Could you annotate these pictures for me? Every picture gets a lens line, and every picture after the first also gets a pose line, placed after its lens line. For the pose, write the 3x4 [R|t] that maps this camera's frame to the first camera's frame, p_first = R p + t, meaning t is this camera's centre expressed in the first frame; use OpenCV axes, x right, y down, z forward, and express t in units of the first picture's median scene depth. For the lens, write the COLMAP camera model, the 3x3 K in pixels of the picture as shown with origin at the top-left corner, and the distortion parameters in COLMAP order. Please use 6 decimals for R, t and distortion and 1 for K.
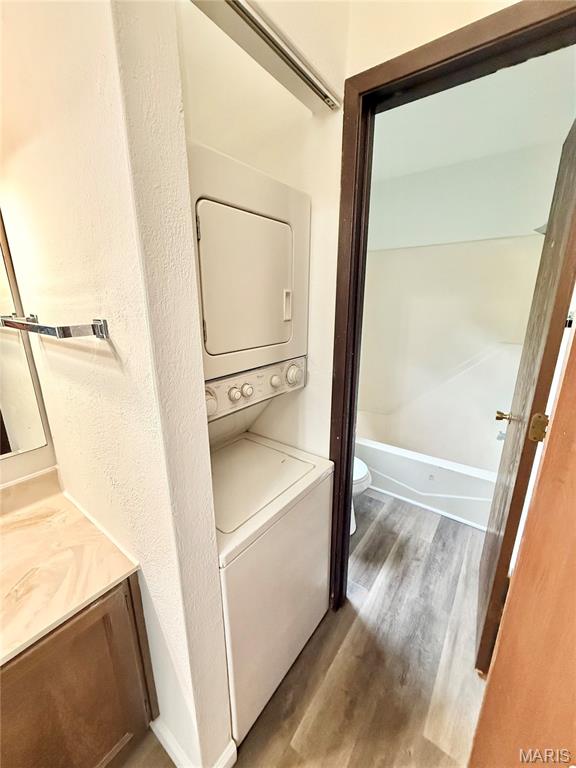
lens RADIAL K [[305.0, 0, 288.6], [0, 305.0, 385.4], [0, 0, 1]] dist [-0.000241, -0.000039]
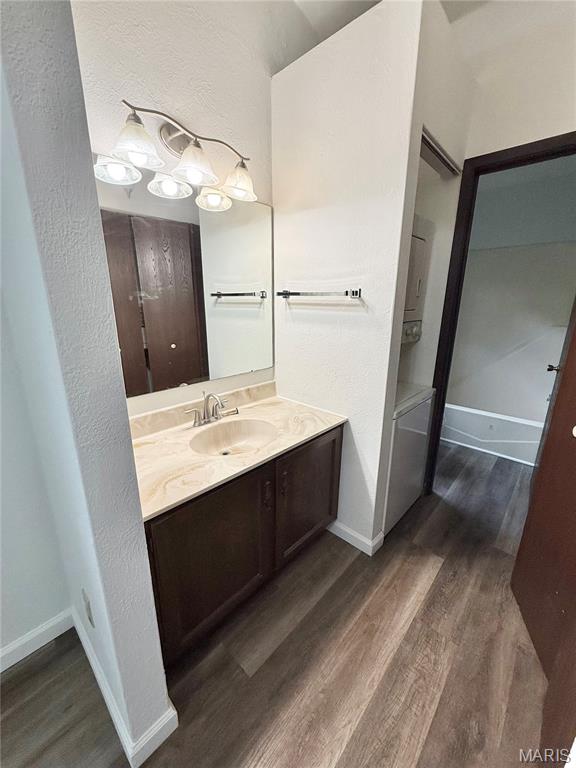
lens RADIAL K [[305.0, 0, 288.5], [0, 305.0, 383.9], [0, 0, 1]] dist [-0.000241, -0.000039]
pose [[0.994323, 0.036480, -0.099958, -0.368823], [-0.036696, 0.999326, -0.000327, 0.208208], [0.099878, 0.003993, 0.994992, -0.525332]]
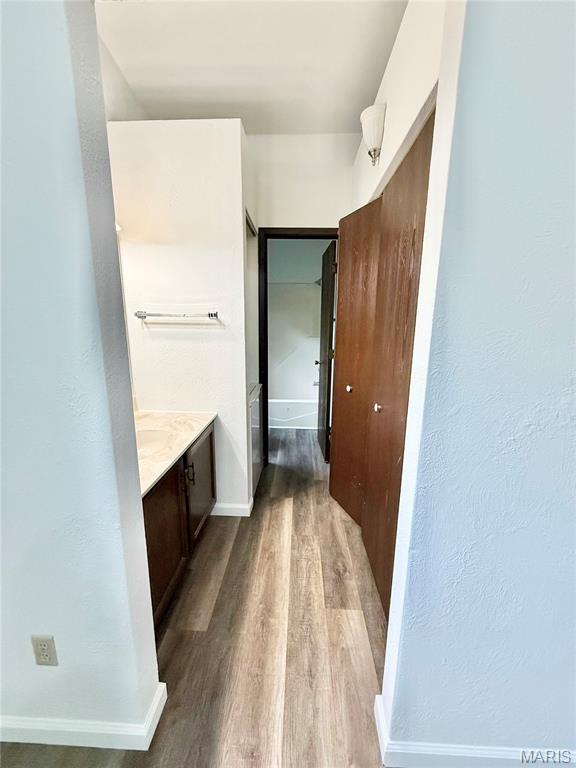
lens RADIAL K [[305.0, 0, 286.2], [0, 305.0, 385.0], [0, 0, 1]] dist [-0.000241, -0.000039]
pose [[0.828330, -0.104944, 0.550323, -0.731494], [0.138840, 0.990109, -0.020169, 0.265067], [-0.542763, 0.093113, 0.834708, -0.729415]]
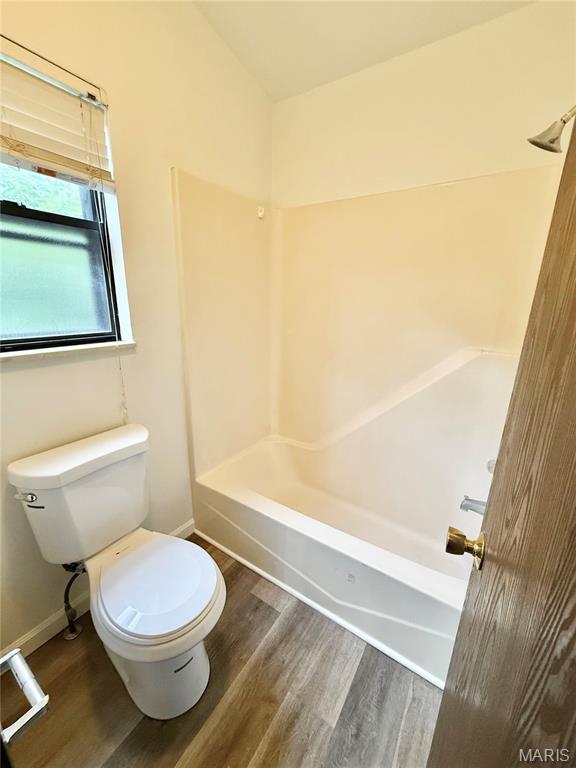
lens RADIAL K [[305.0, 0, 290.9], [0, 305.0, 393.4], [0, 0, 1]] dist [-0.000241, -0.000039]
pose [[0.997983, -0.002202, 0.063442, 0.441875], [0.000816, 0.999761, 0.021862, -0.081562], [-0.063475, -0.021766, 0.997746, 0.609176]]
